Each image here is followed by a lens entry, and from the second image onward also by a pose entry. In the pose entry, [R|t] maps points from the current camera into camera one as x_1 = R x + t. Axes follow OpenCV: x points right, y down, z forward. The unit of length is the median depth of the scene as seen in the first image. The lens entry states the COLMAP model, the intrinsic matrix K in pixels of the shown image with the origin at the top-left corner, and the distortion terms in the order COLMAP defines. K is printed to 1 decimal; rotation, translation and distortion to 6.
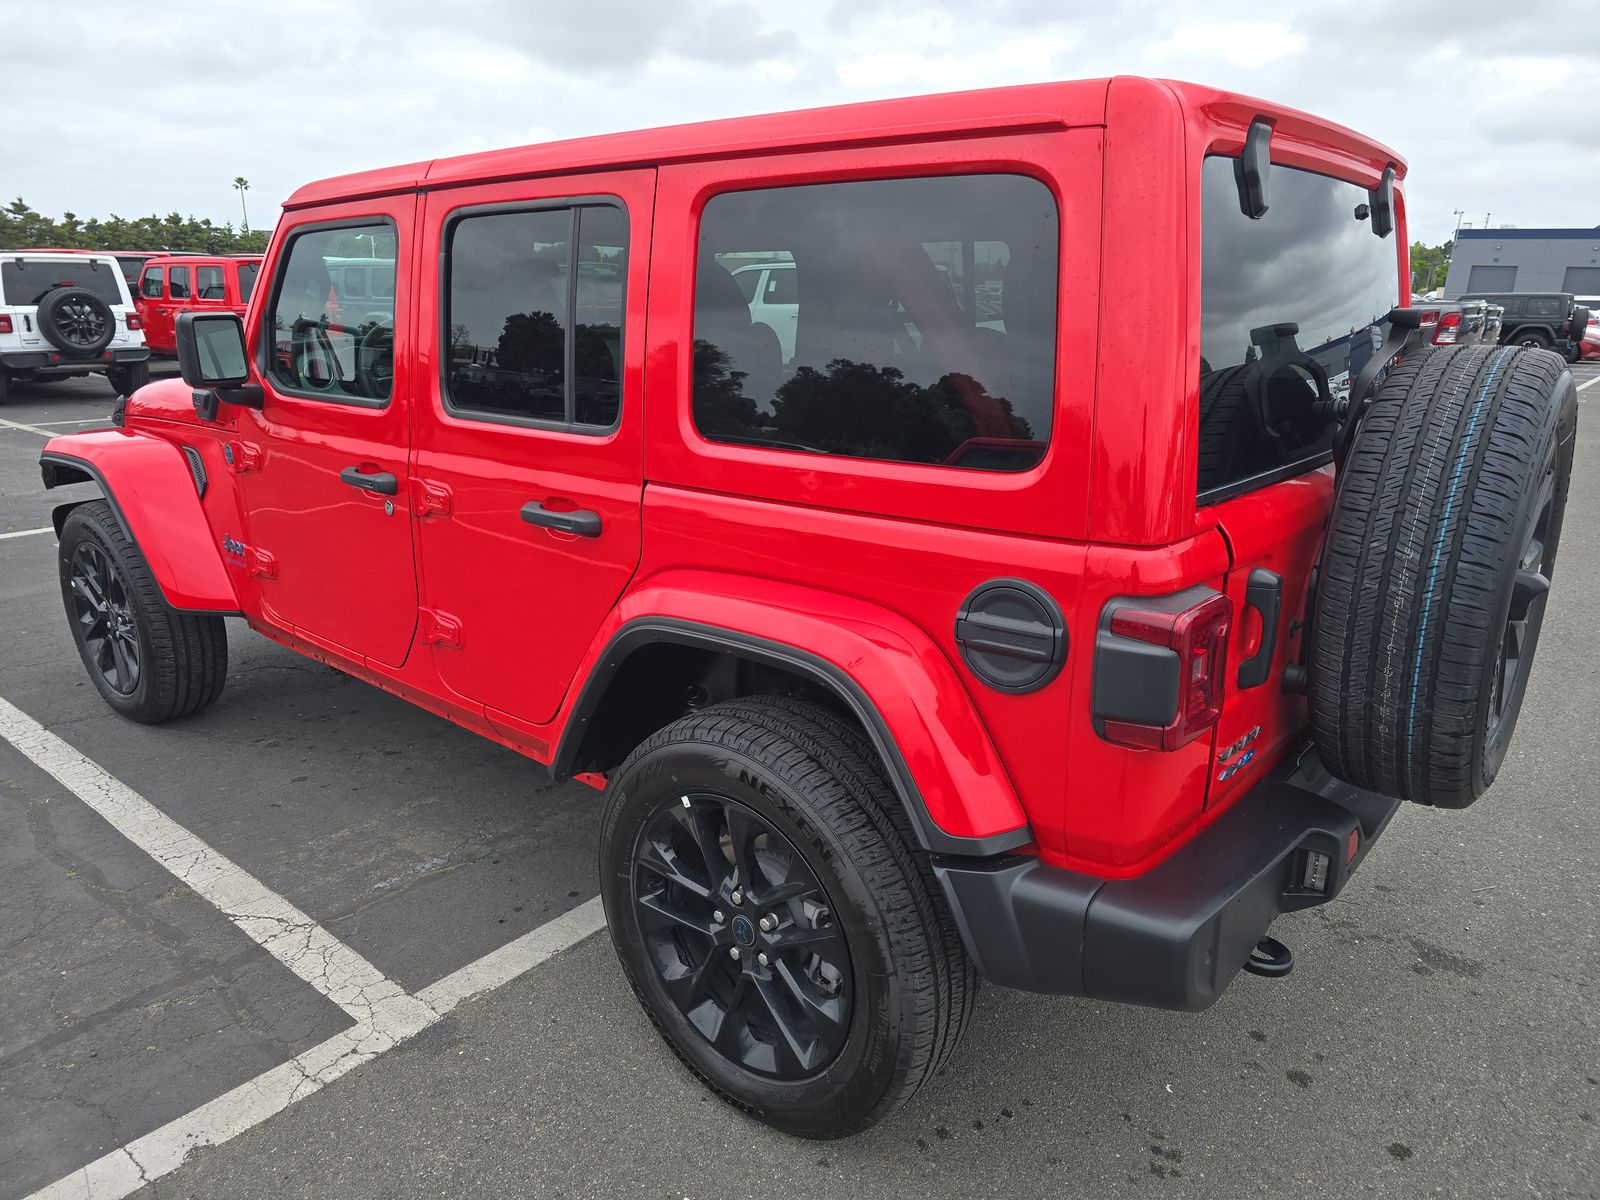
lens RADIAL K [[1082.8, 0, 802.5], [0, 1082.8, 602.2], [0, 0, 1]] dist [0.005963, 0.000491]
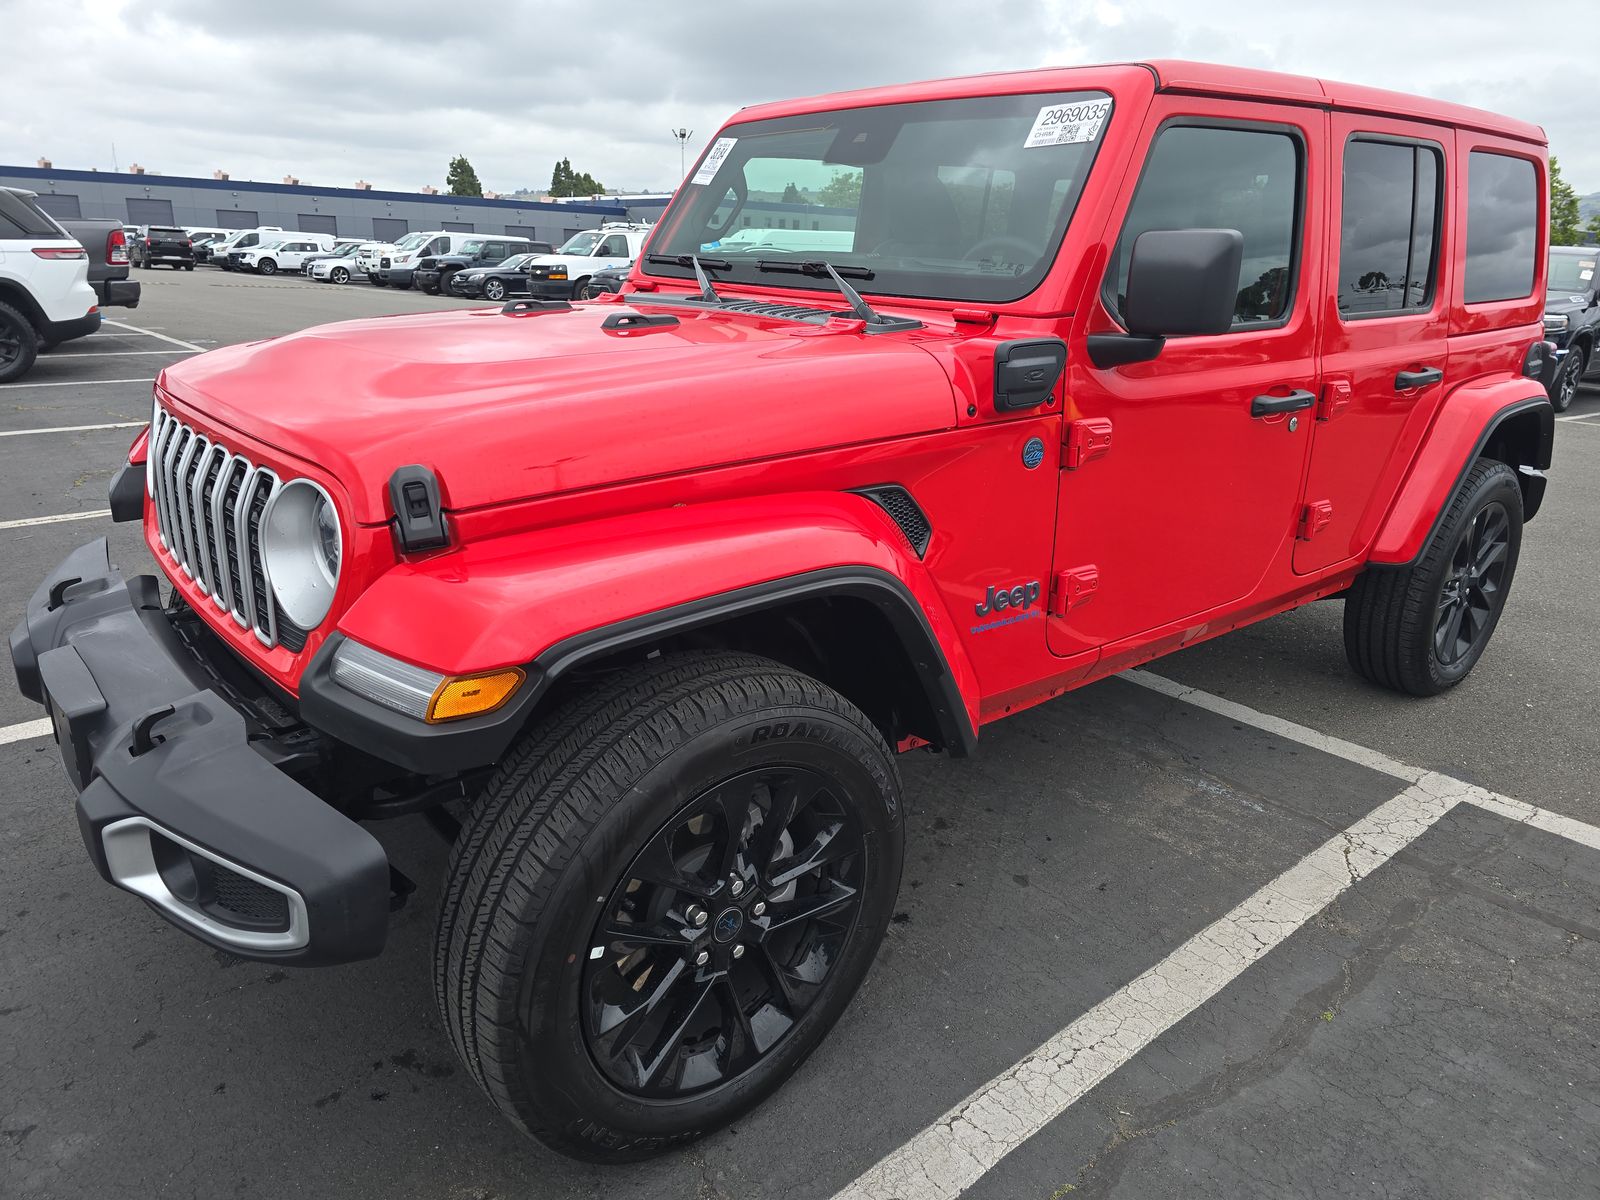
lens RADIAL K [[1082.8, 0, 791.3], [0, 1082.8, 600.3], [0, 0, 1]] dist [0.005963, 0.000491]
pose [[0.177286, -0.298027, 0.937950, -1.279667], [0.262622, 0.932814, 0.246756, -0.265569], [-0.948472, 0.202580, 0.243643, 1.067744]]
